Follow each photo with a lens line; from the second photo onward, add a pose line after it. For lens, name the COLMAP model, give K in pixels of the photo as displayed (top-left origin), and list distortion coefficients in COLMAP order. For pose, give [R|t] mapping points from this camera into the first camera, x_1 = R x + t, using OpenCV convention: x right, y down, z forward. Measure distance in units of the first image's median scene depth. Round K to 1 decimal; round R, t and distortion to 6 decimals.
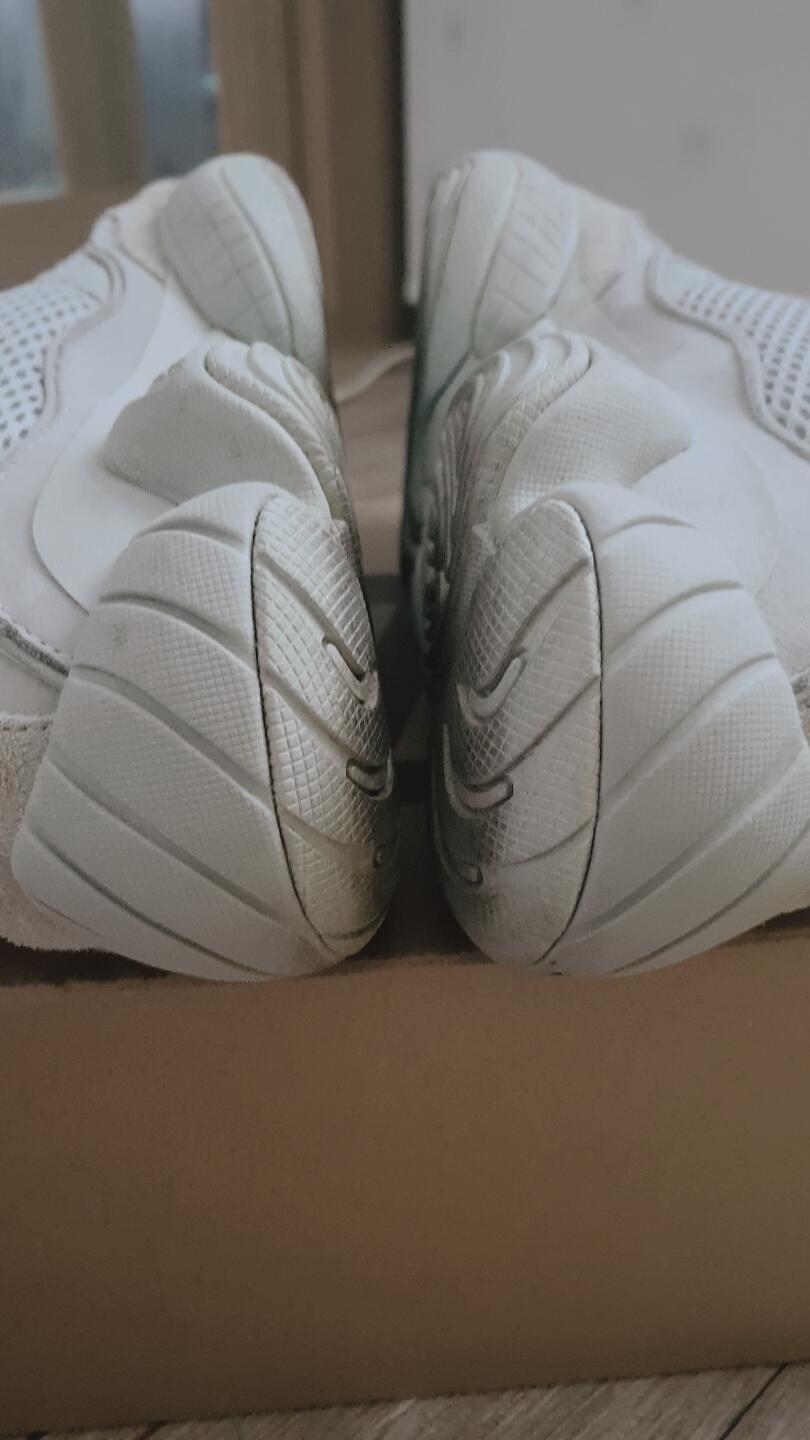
lens RADIAL K [[1196.0, 0, 405.0], [0, 1196.0, 720.0], [0, 0, 1]] dist [0.000277, -0.002581]
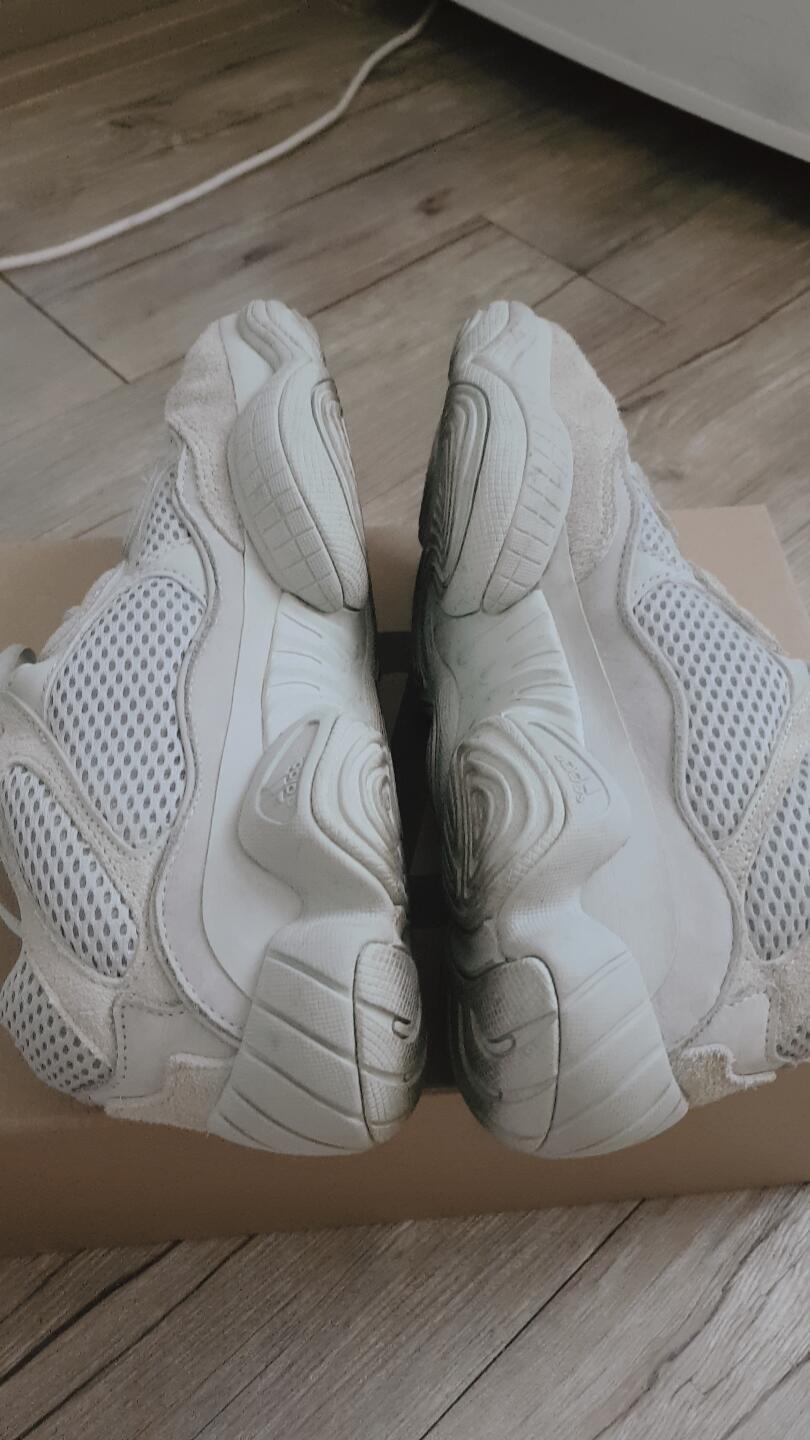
lens RADIAL K [[1161.4, 0, 405.0], [0, 1161.4, 720.0], [0, 0, 1]] dist [0.250635, -1.036137]
pose [[0.999268, 0.012249, 0.036251, -0.100112], [-0.024510, 0.932410, 0.360571, -0.904787], [-0.029384, -0.361196, 0.932027, -0.319055]]
